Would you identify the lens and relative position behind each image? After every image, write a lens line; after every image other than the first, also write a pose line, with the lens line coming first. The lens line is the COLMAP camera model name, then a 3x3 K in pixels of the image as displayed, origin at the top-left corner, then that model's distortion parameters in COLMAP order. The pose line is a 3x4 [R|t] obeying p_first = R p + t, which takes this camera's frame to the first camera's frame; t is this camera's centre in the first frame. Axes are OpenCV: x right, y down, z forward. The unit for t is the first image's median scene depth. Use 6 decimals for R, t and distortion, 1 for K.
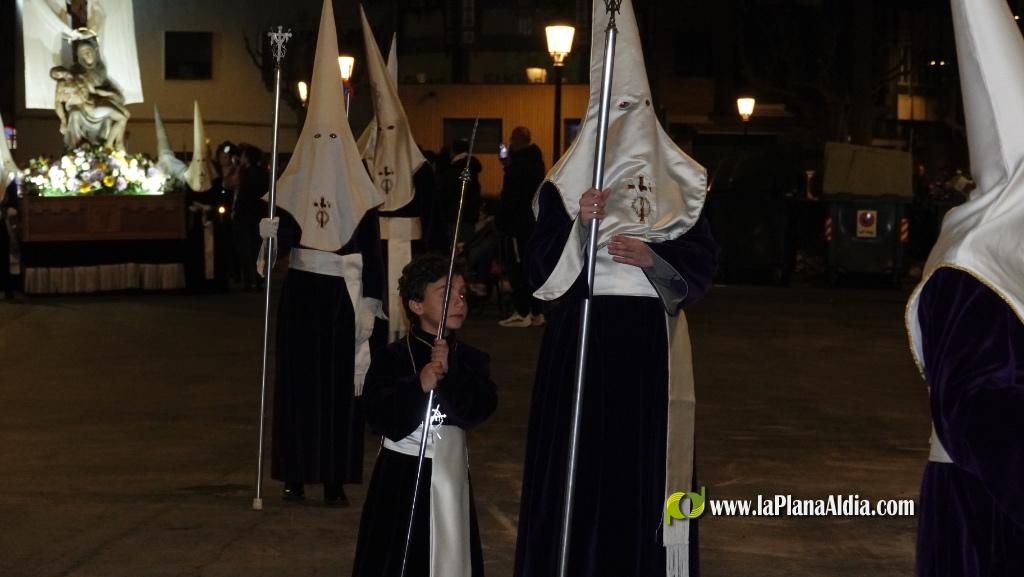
lens RADIAL K [[1734.7, 0, 512.0], [0, 1734.7, 288.5], [0, 0, 1]] dist [-0.014377, -0.034537]
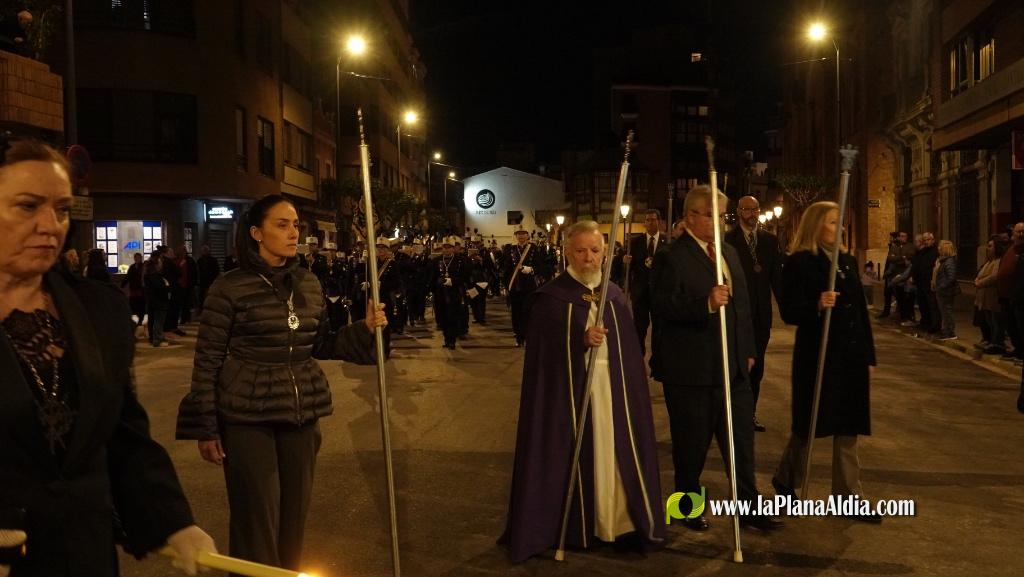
lens RADIAL K [[987.9, 0, 512.0], [0, 987.9, 288.5], [0, 0, 1]] dist [0.001953, -0.013057]
pose [[0.983963, -0.016757, -0.177586, 0.155075], [0.008963, 0.998965, -0.044597, 0.096959], [0.178149, 0.042290, 0.983094, -0.957911]]
